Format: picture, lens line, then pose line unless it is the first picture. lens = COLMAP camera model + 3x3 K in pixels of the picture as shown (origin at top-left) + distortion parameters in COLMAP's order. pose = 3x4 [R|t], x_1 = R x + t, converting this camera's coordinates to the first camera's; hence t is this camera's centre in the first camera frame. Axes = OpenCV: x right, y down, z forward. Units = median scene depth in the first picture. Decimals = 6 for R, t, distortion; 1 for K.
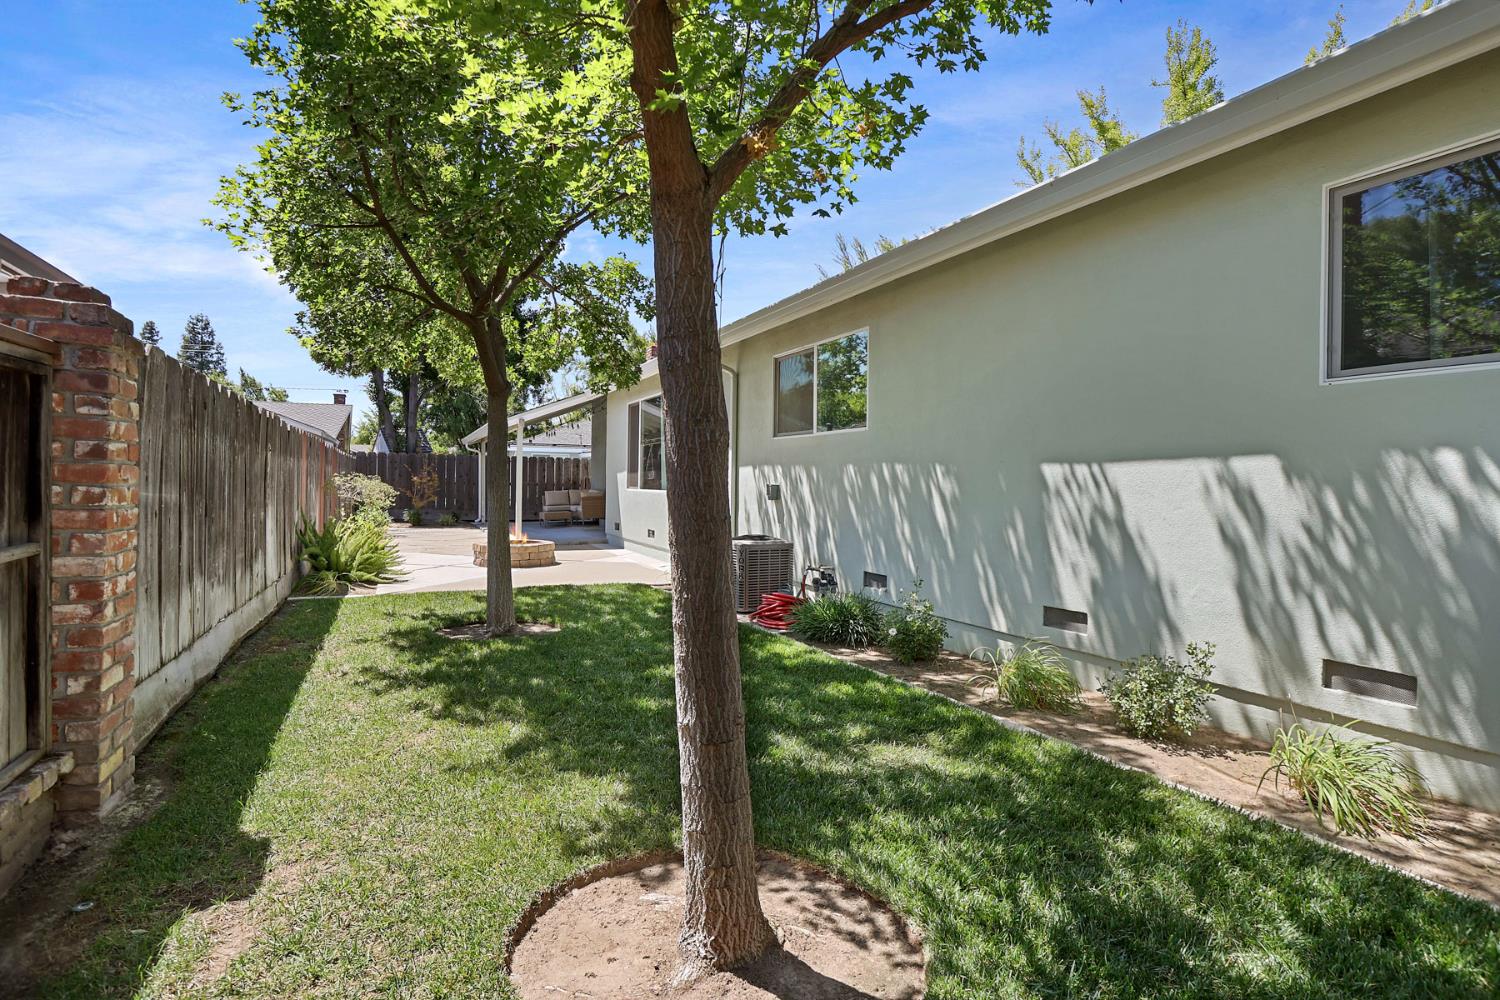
lens RADIAL K [[736.9, 0, 756.9], [0, 736.9, 495.6], [0, 0, 1]] dist [-0.045009, 0.014302]
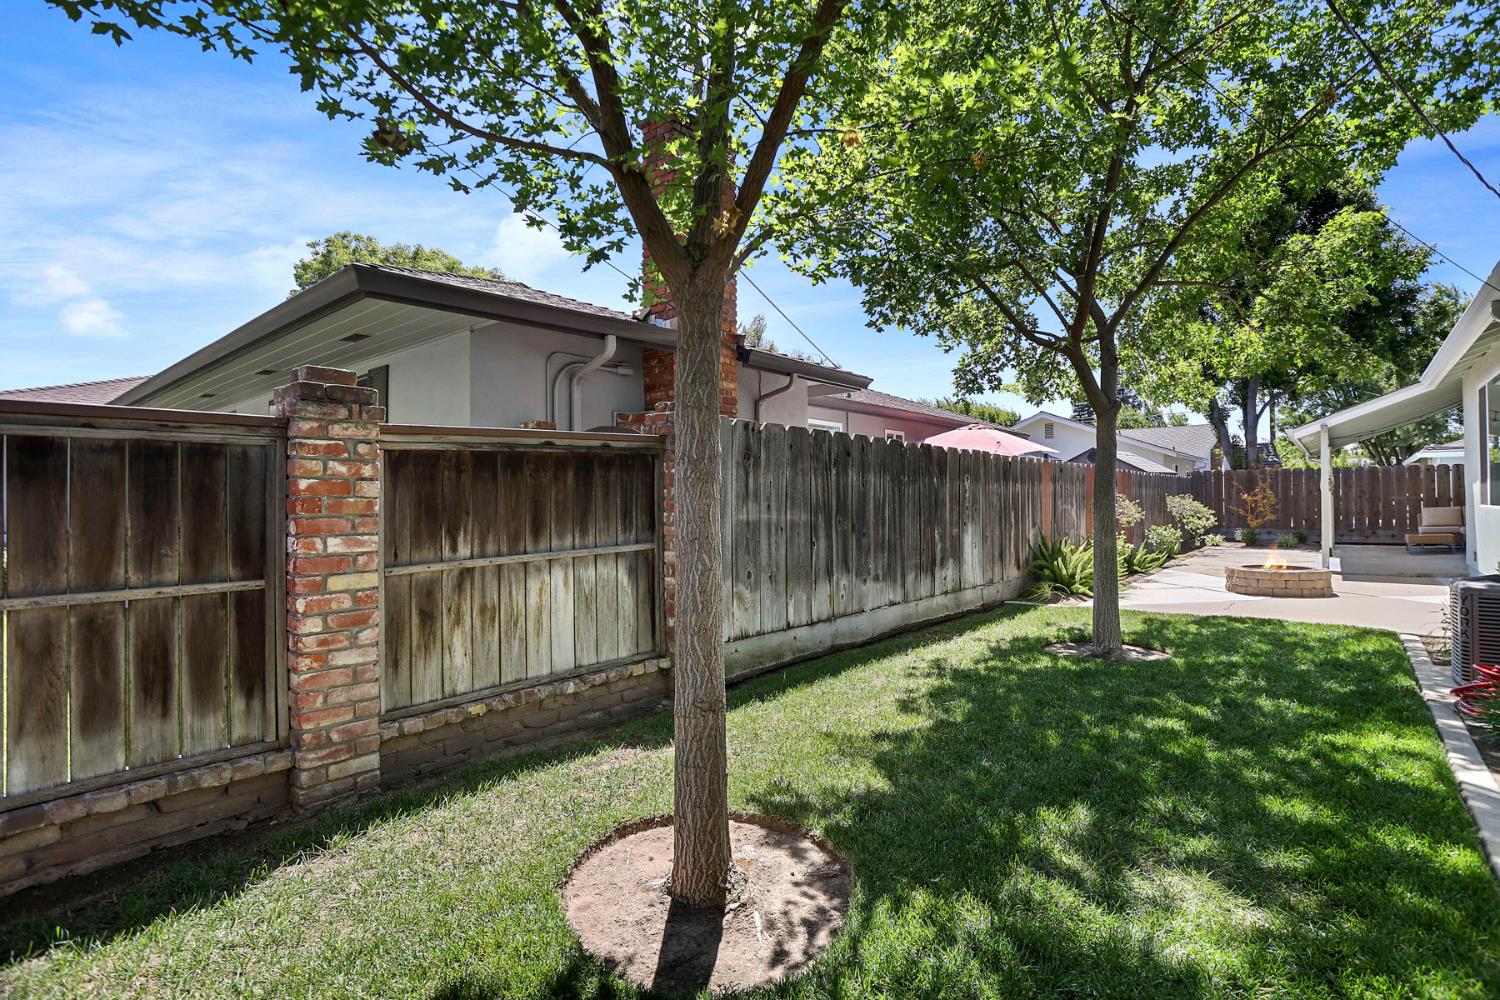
lens RADIAL K [[736.9, 0, 757.8], [0, 736.9, 505.2], [0, 0, 1]] dist [-0.045009, 0.014302]
pose [[0.370692, -0.021213, -0.928513, 0.694348], [0.010451, 0.999771, -0.018669, 0.003283], [0.928697, -0.002783, 0.370829, 0.390785]]
